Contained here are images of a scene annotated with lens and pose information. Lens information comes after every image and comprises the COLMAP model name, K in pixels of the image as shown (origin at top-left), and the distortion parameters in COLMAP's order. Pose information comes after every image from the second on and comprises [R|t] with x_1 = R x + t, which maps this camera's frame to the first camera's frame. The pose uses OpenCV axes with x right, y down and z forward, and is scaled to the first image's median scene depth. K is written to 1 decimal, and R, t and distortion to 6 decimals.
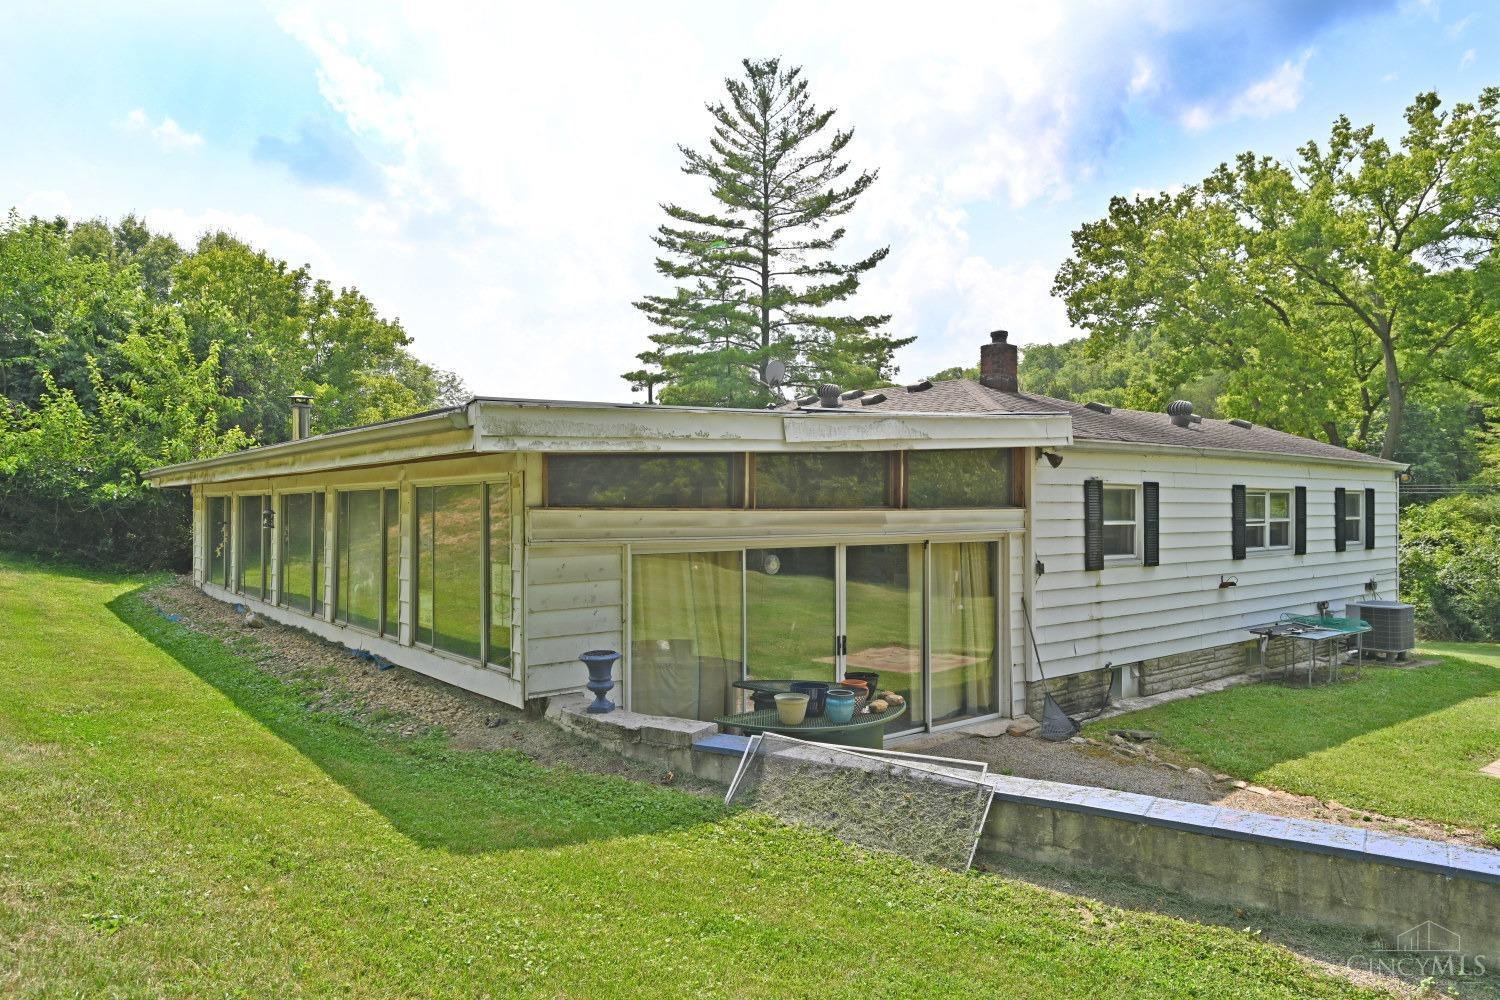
lens RADIAL K [[1001.4, 0, 749.5], [0, 1001.4, 499.3], [0, 0, 1]] dist [0.003474, 0.006031]
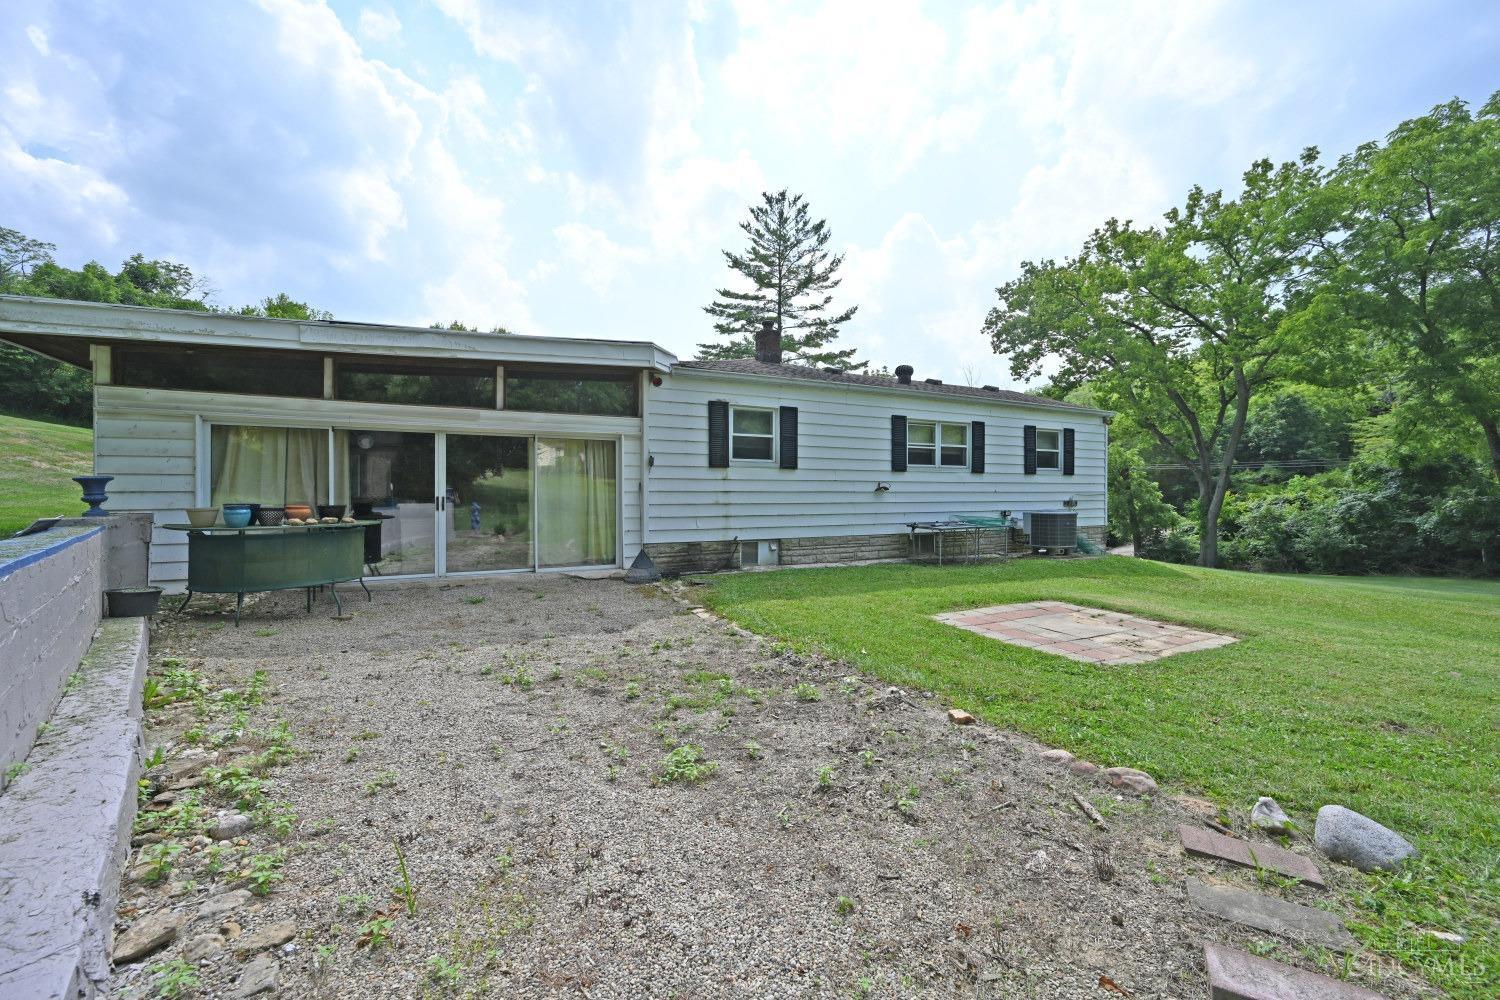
lens RADIAL K [[594.7, 0, 750.2], [0, 594.7, 498.2], [0, 0, 1]] dist [0.001234, -0.000319]
pose [[0.974376, 0.001539, -0.224922, 0.188618], [0.000942, 0.999940, 0.010926, 0.034504], [0.224925, -0.010858, 0.974316, 0.073649]]
